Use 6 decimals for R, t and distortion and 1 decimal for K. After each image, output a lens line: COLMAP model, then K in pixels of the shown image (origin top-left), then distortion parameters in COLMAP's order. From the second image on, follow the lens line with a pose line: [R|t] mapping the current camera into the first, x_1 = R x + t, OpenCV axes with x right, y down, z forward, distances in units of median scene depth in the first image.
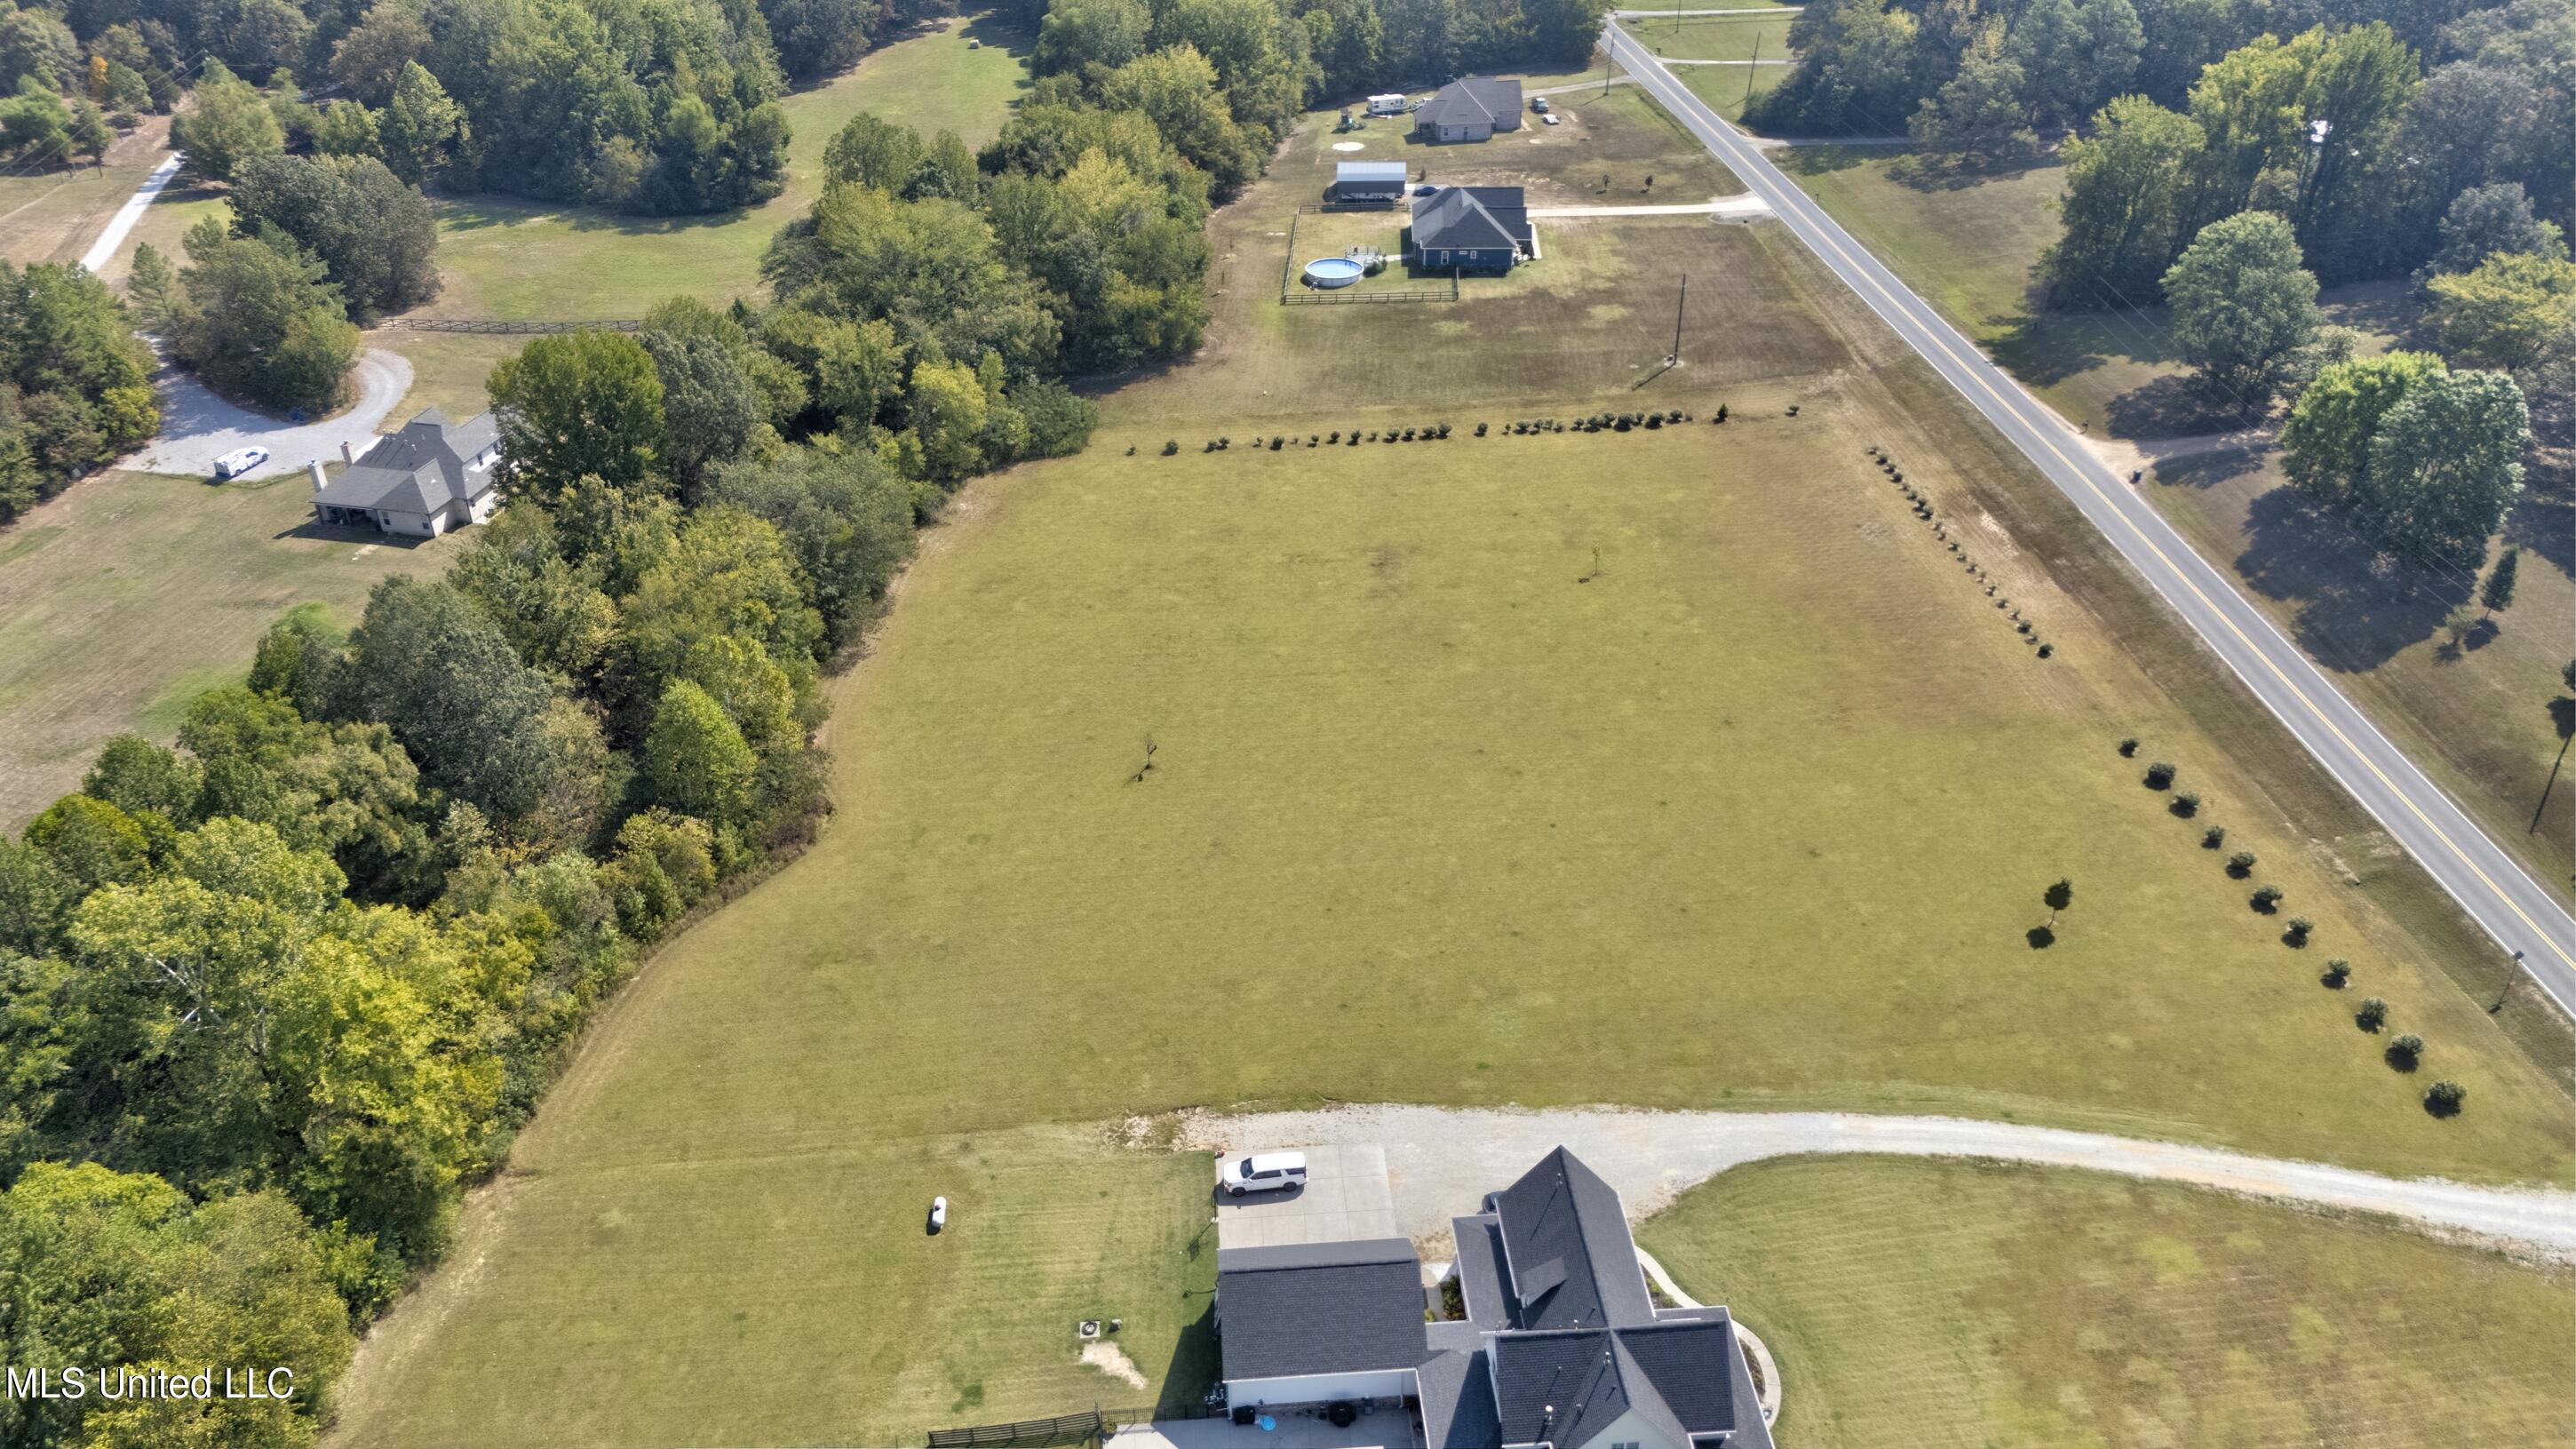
lens RADIAL K [[1900.9, 0, 1290.7], [0, 1900.9, 721.9], [0, 0, 1]] dist [0.072937, -0.074381]
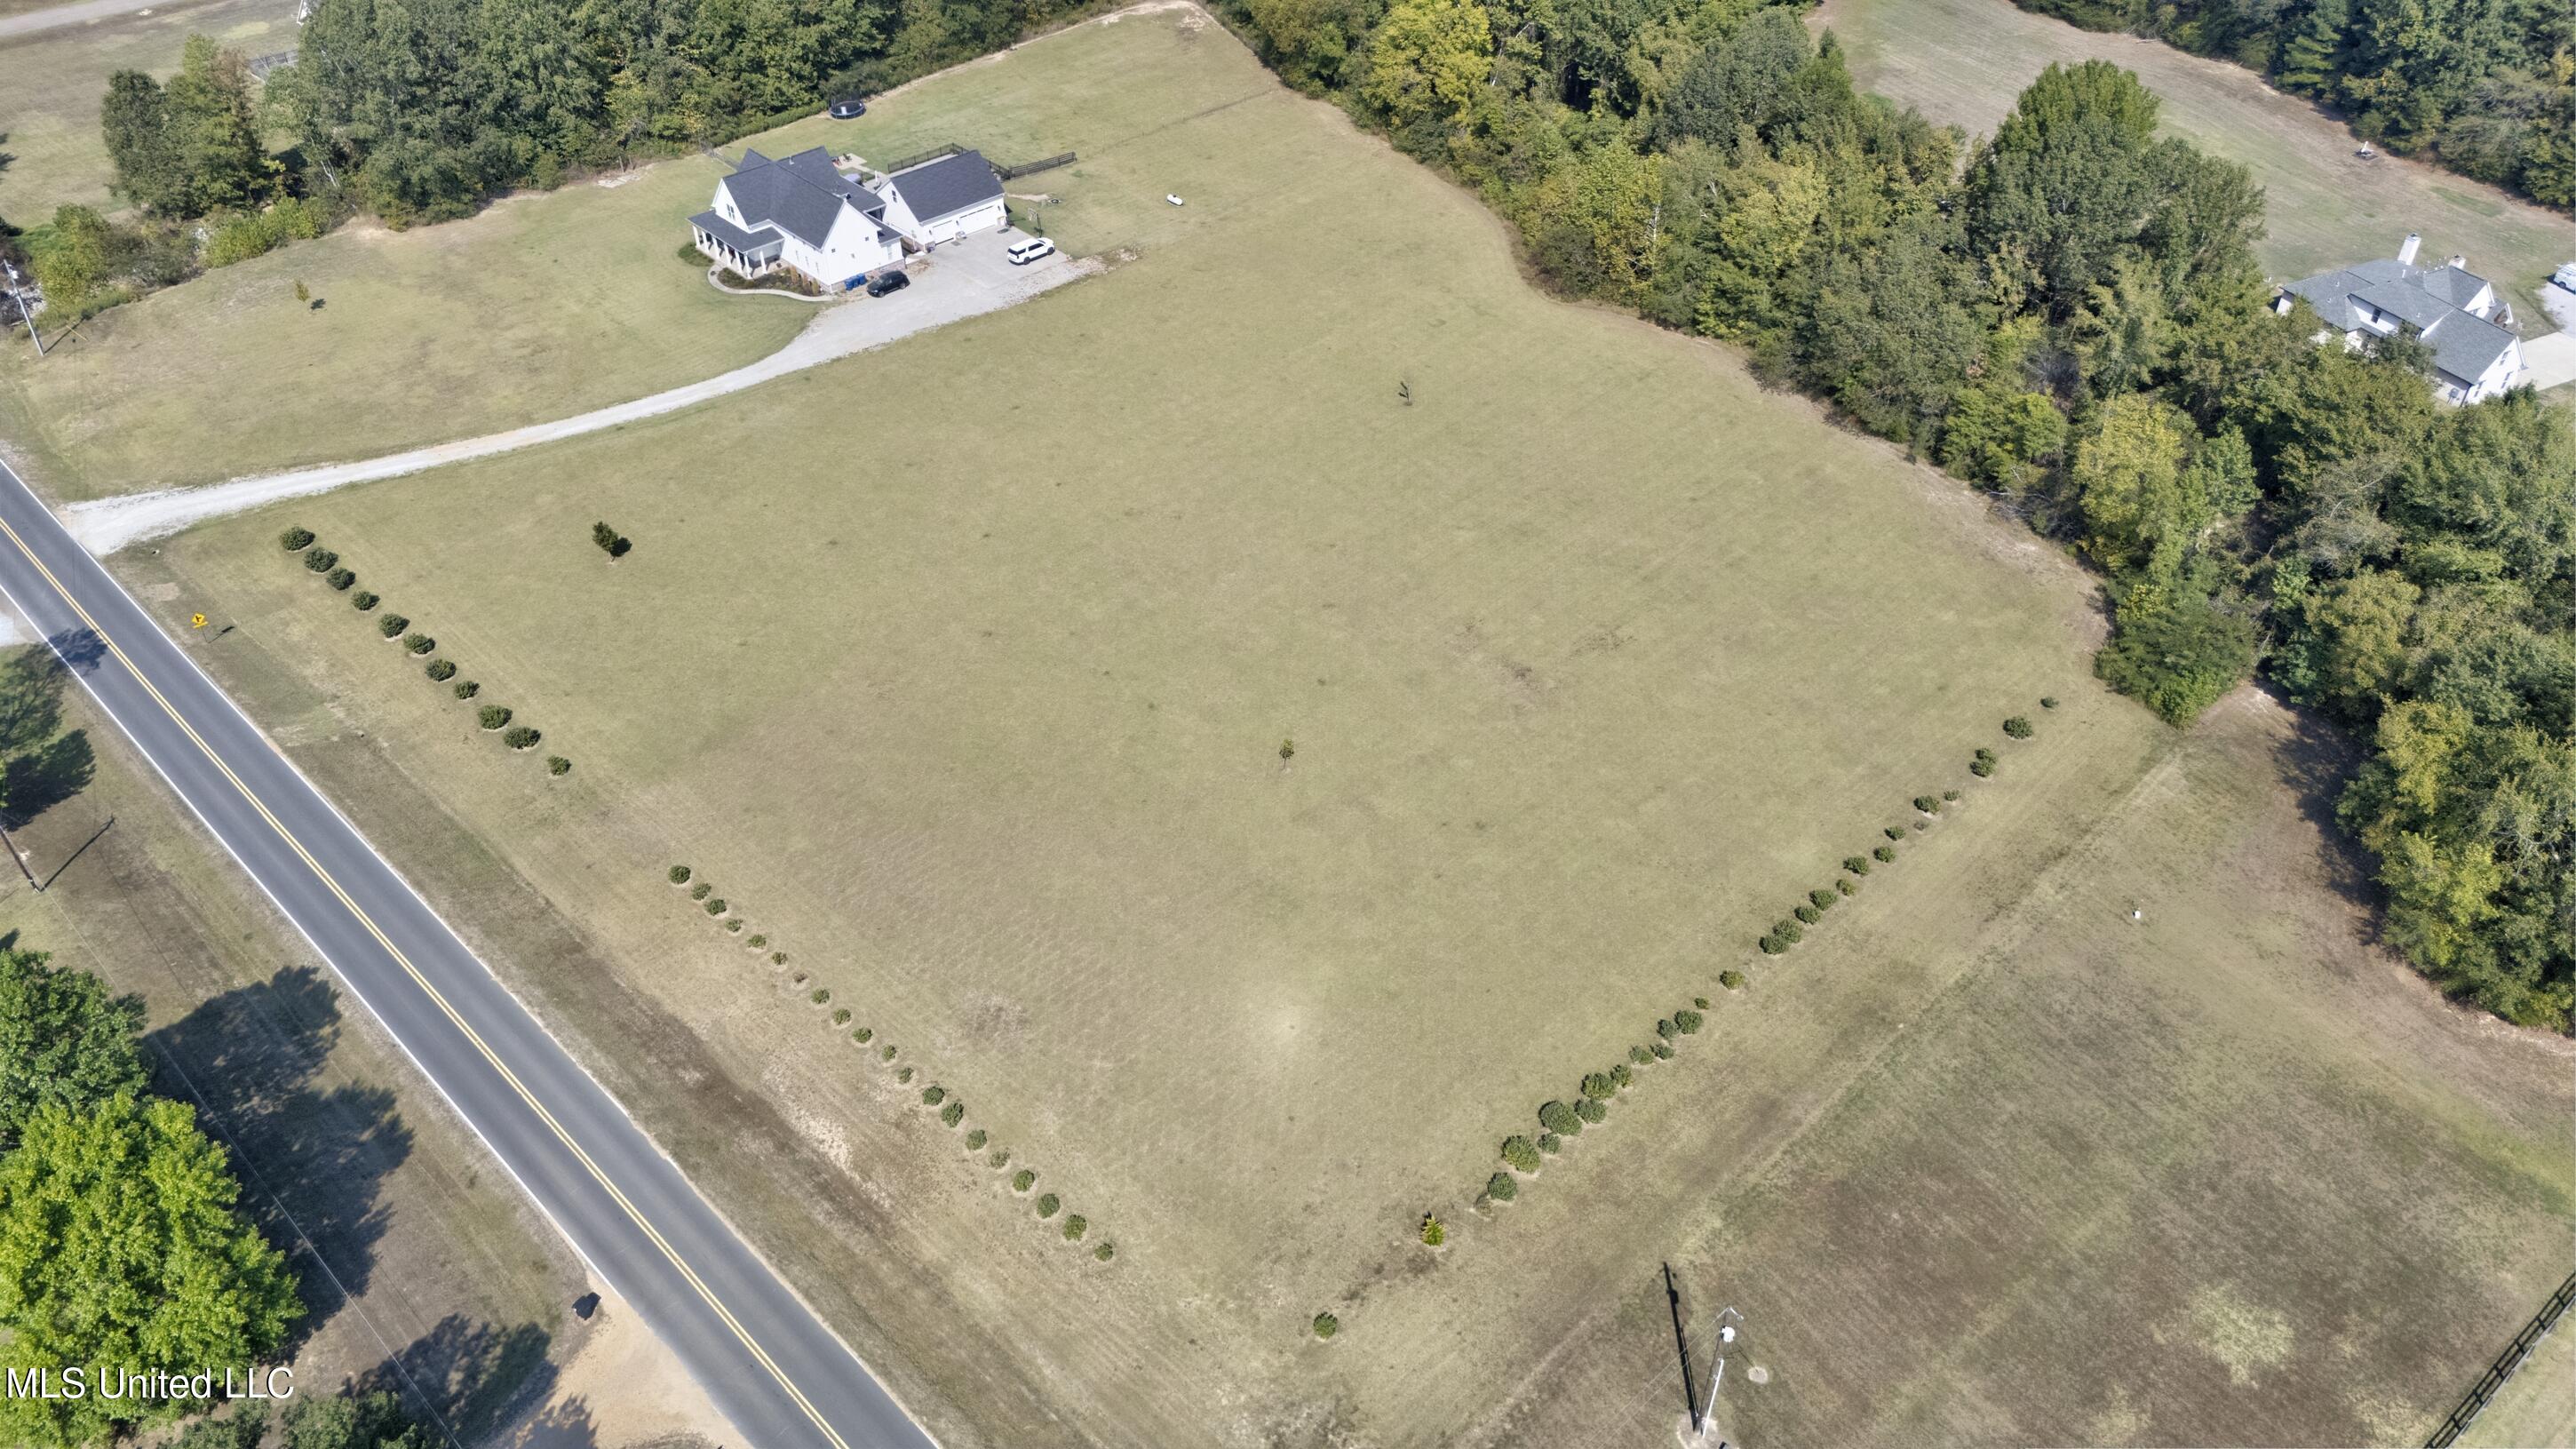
lens RADIAL K [[1900.9, 0, 1290.7], [0, 1900.9, 721.9], [0, 0, 1]] dist [0.072937, -0.074381]
pose [[-0.774605, 0.406245, -0.484718, 0.455569], [-0.330041, 0.394133, 0.857748, -0.640961], [0.539499, 0.824393, -0.171220, 1.008755]]
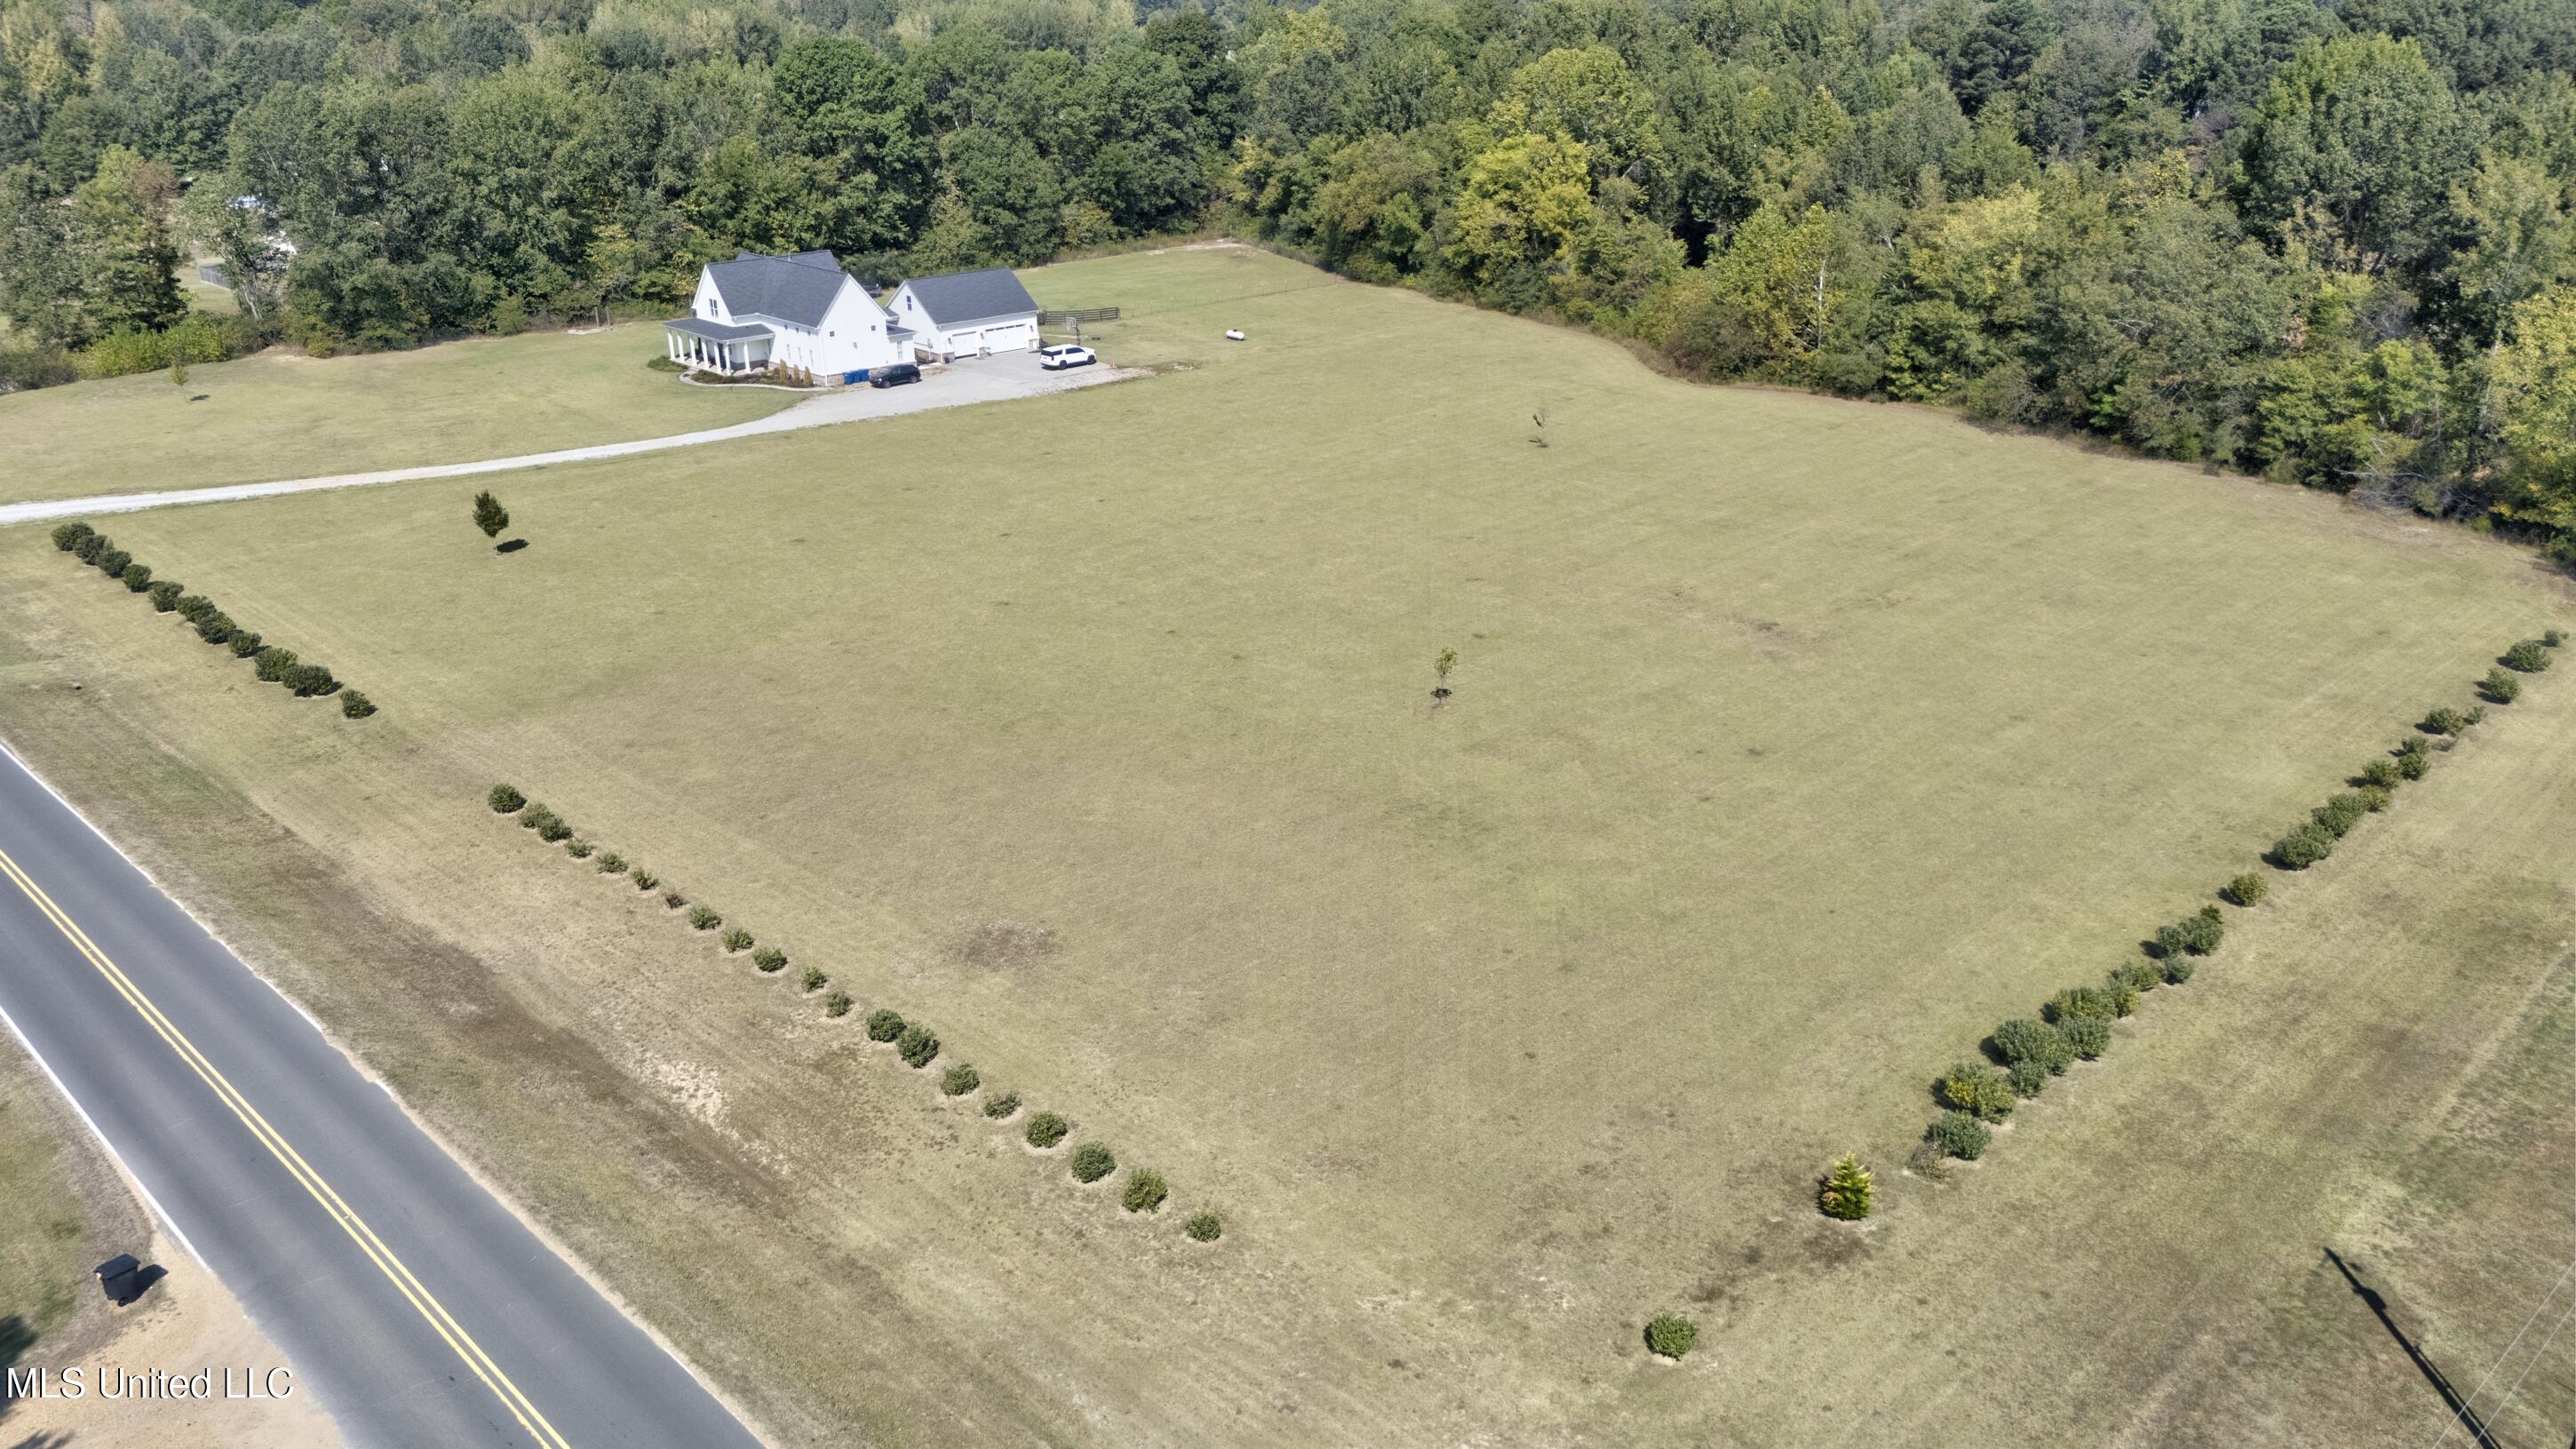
lens RADIAL K [[1900.9, 0, 1290.7], [0, 1900.9, 721.9], [0, 0, 1]] dist [0.072937, -0.074381]
pose [[-0.773882, 0.251049, -0.581448, 0.429115], [-0.324681, 0.630994, 0.704577, -0.366956], [0.543773, 0.734044, -0.406804, 1.071078]]
